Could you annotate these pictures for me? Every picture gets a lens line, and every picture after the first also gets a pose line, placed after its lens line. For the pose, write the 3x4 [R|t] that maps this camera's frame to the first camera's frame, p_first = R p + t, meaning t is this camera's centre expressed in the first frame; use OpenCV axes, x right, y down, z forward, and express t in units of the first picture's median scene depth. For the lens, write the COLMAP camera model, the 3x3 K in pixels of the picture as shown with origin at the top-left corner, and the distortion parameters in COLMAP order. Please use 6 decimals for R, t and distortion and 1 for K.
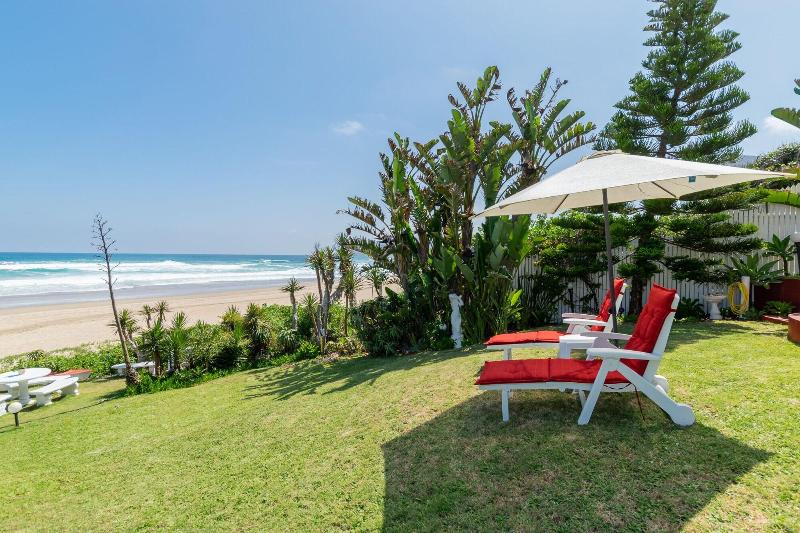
lens RADIAL K [[425.8, 0, 399.5], [0, 425.8, 262.4], [0, 0, 1]] dist [-0.003641, -0.001262]
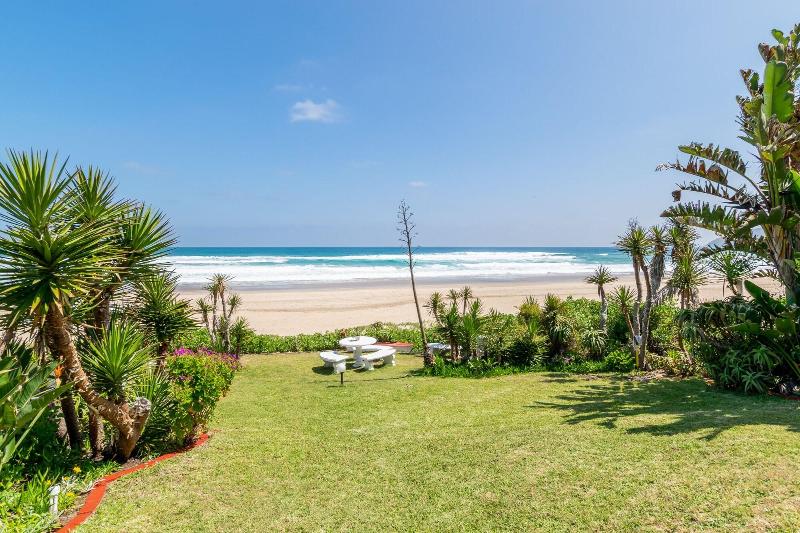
lens RADIAL K [[425.8, 0, 399.5], [0, 425.8, 262.4], [0, 0, 1]] dist [-0.003641, -0.001262]
pose [[0.732440, 0.014658, -0.680673, 0.015646], [-0.004105, 0.999845, 0.017114, 0.020182], [0.680819, -0.009741, 0.732387, 0.189038]]
